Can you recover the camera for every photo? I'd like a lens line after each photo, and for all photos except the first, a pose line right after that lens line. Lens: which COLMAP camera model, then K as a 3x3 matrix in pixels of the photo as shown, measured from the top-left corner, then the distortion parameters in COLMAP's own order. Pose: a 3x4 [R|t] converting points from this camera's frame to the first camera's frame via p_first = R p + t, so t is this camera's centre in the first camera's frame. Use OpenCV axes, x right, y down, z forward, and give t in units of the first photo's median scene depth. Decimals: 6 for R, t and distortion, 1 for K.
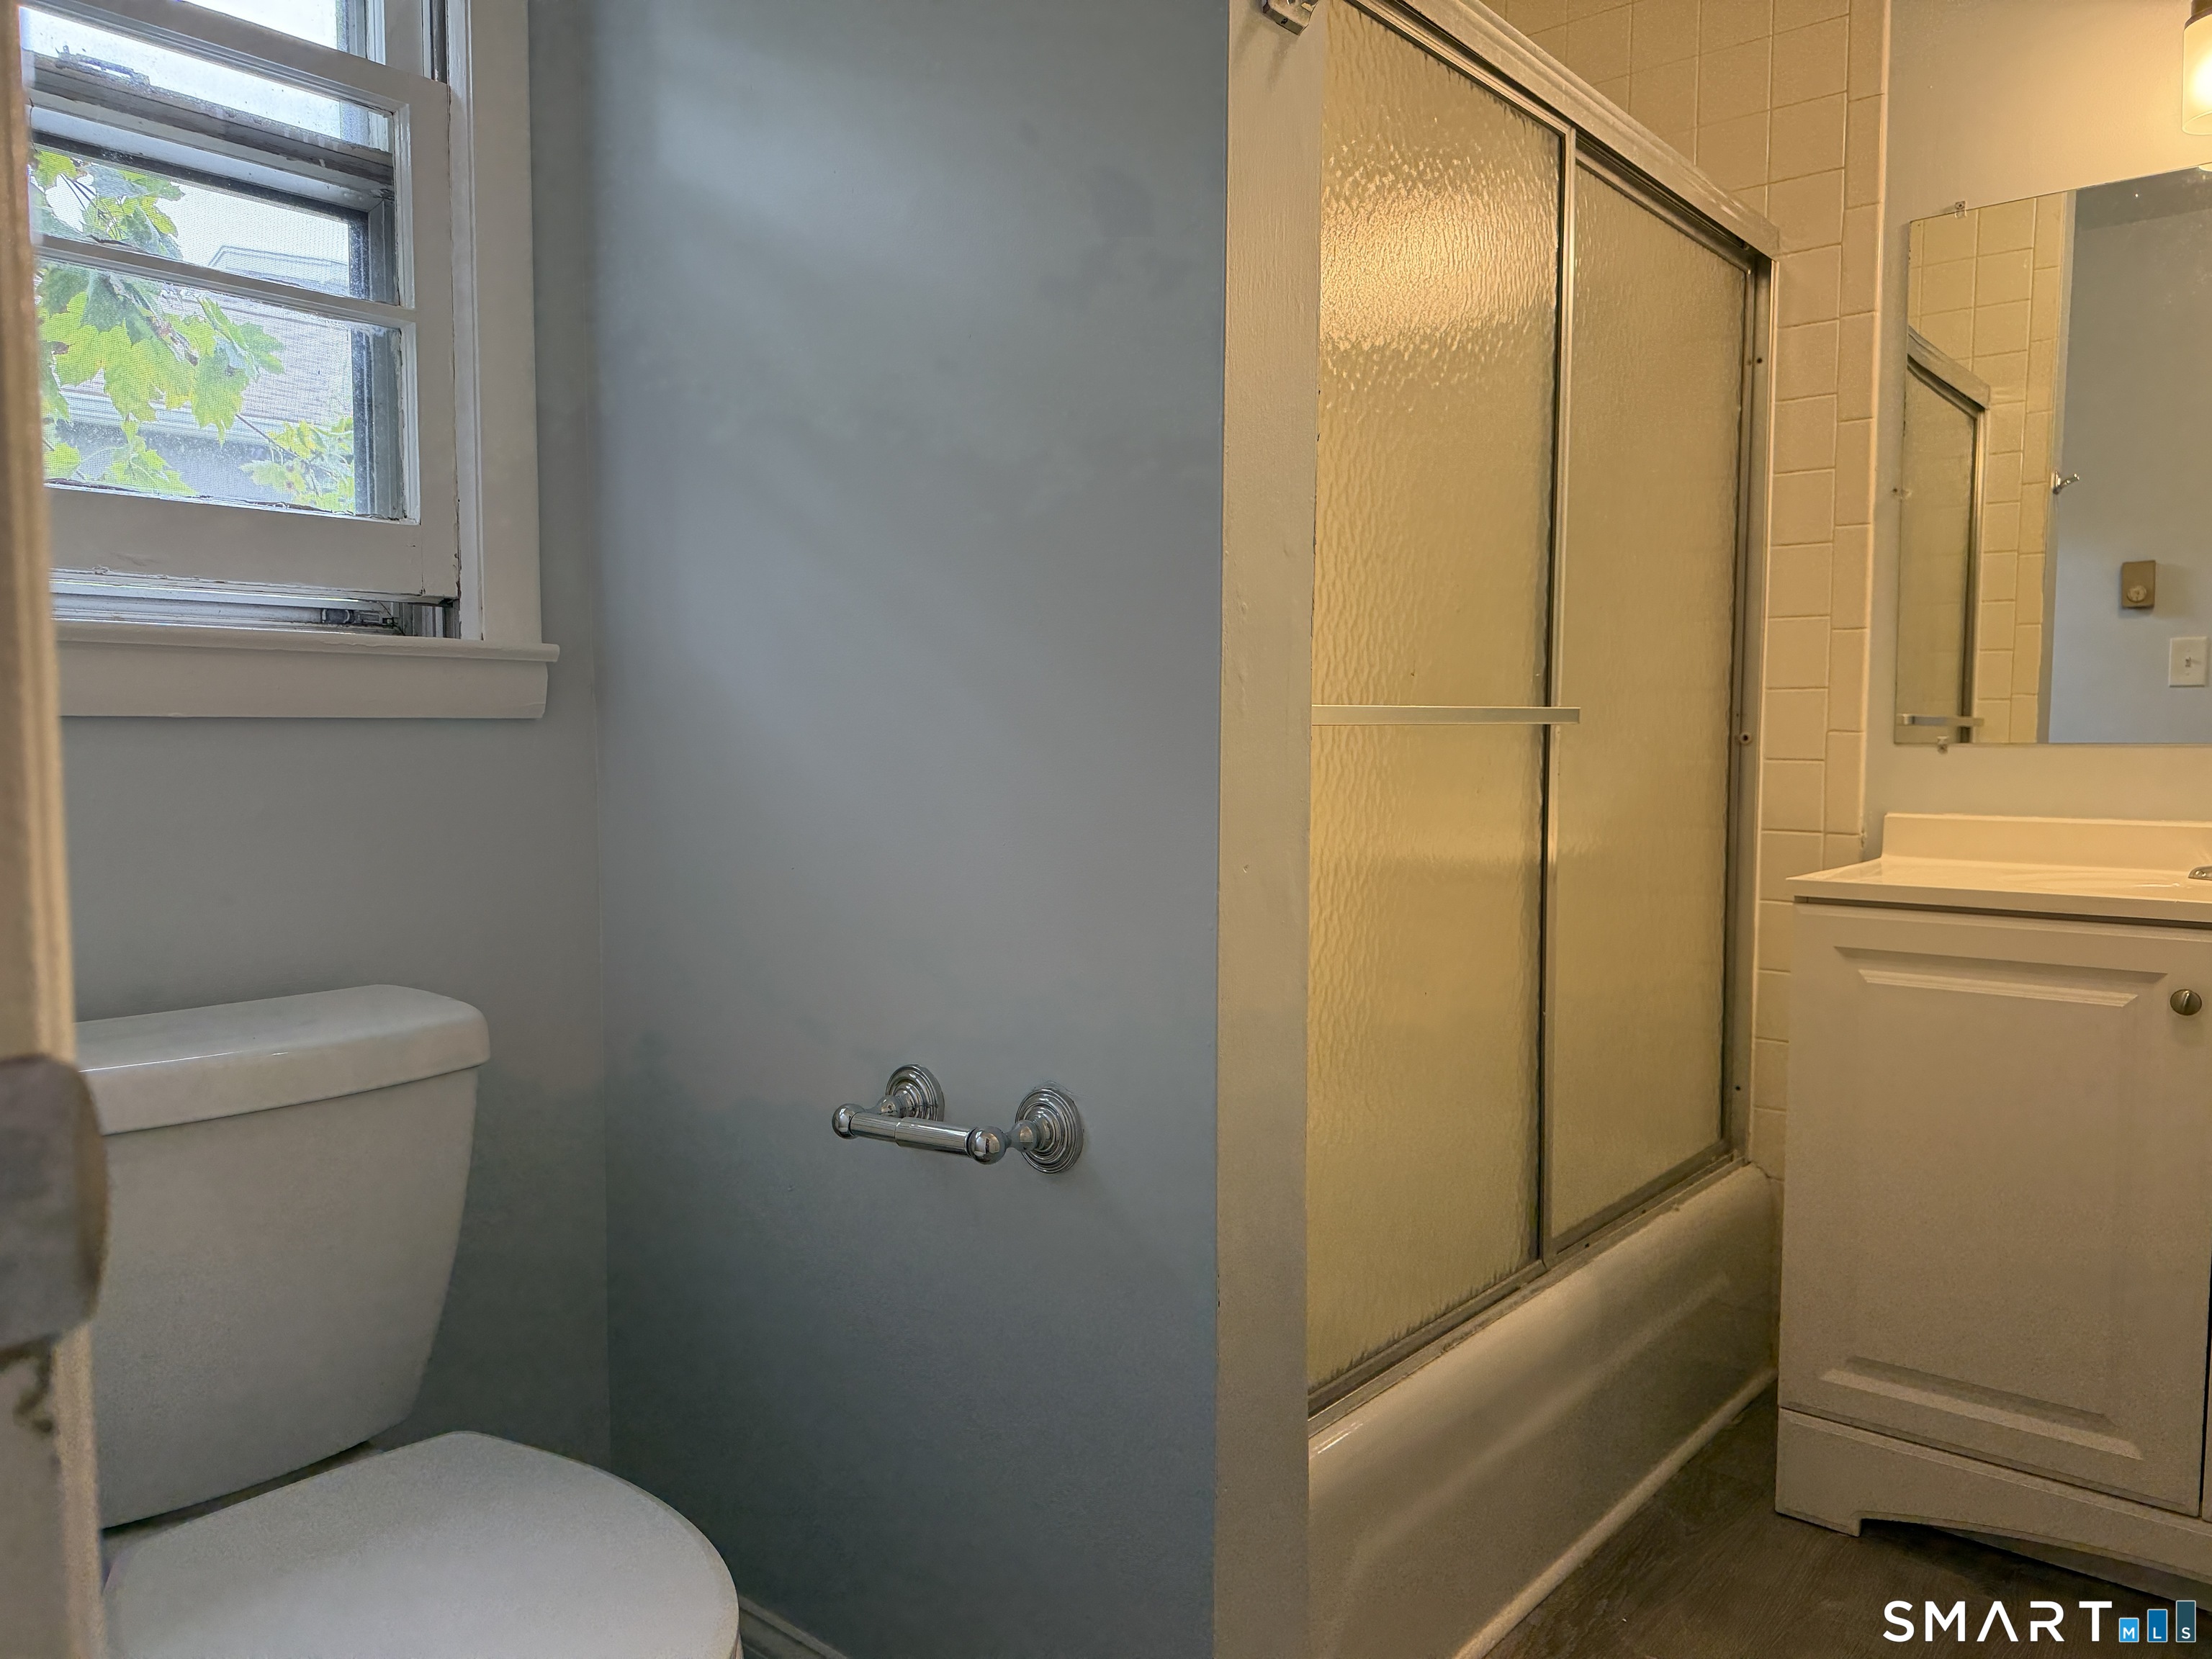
lens RADIAL K [[1564.2, 0, 1106.0], [0, 1564.2, 829.5], [0, 0, 1]] dist [-0.001898, -0.000986]
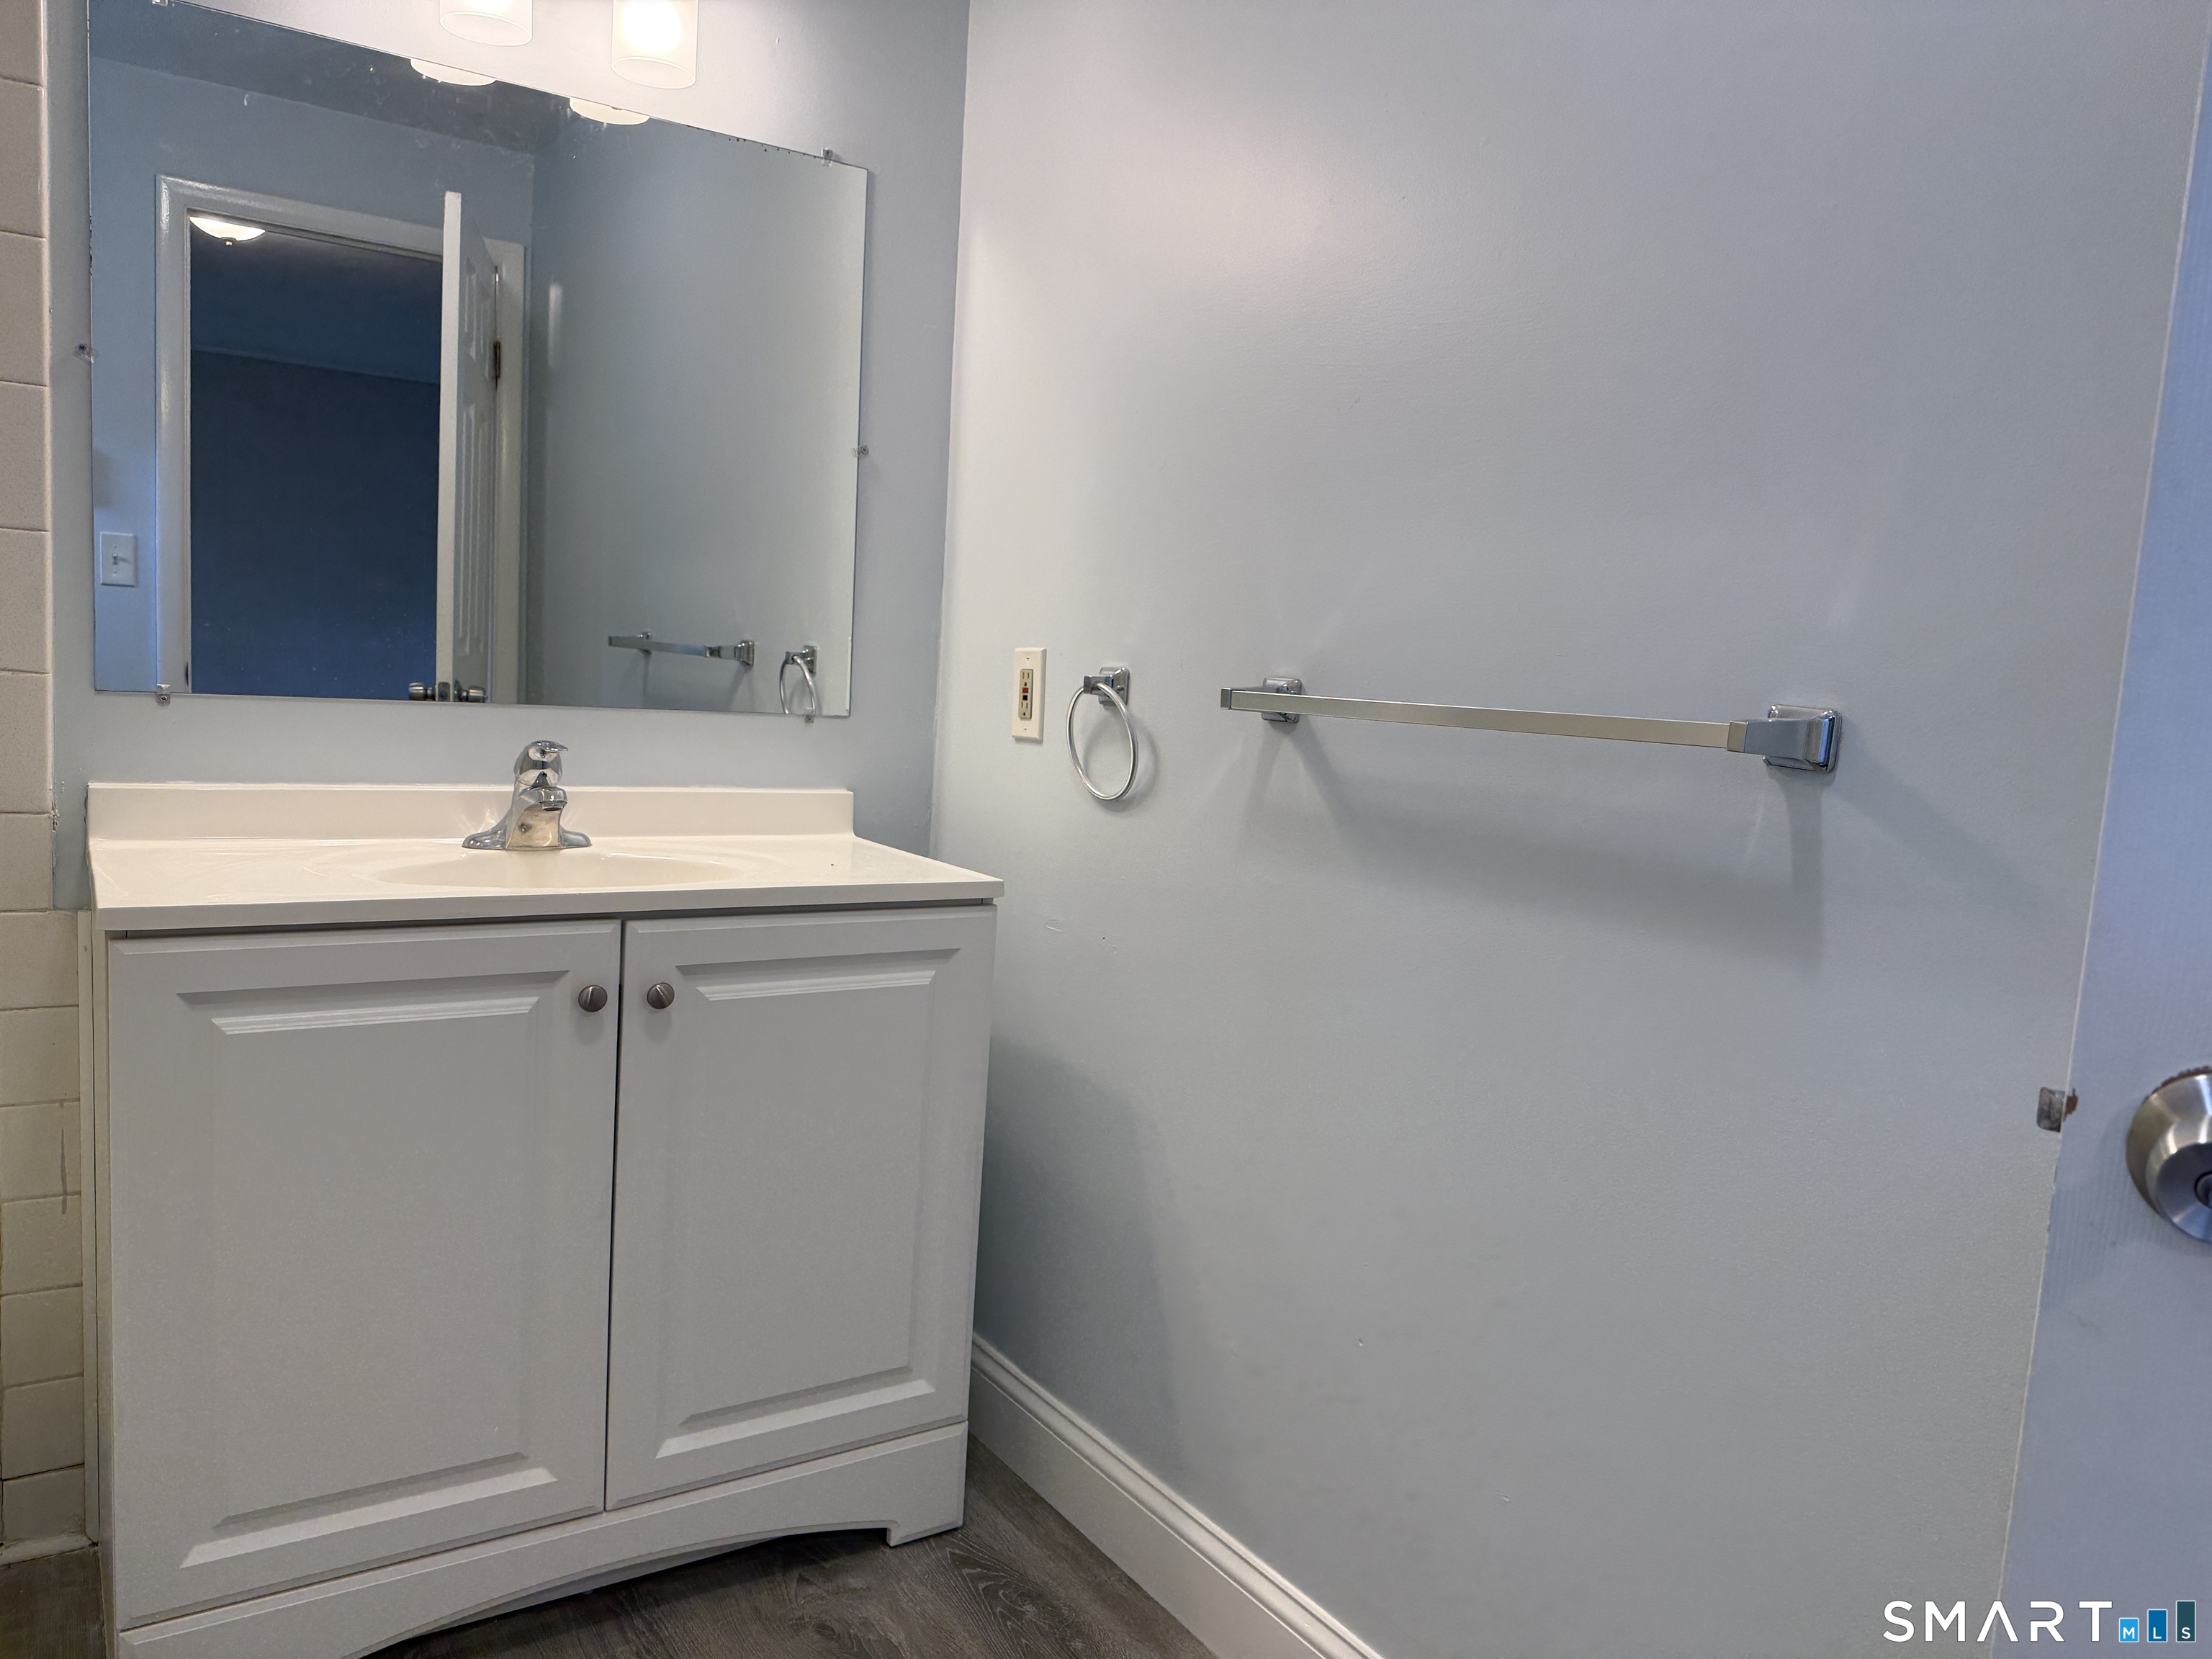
lens RADIAL K [[1564.2, 0, 1106.0], [0, 1564.2, 829.5], [0, 0, 1]] dist [-0.001898, -0.000986]
pose [[0.272411, -0.086044, 0.958326, -0.103939], [-0.000616, 0.995978, 0.089599, -0.064793], [-0.962181, -0.024998, 0.271262, 0.375513]]
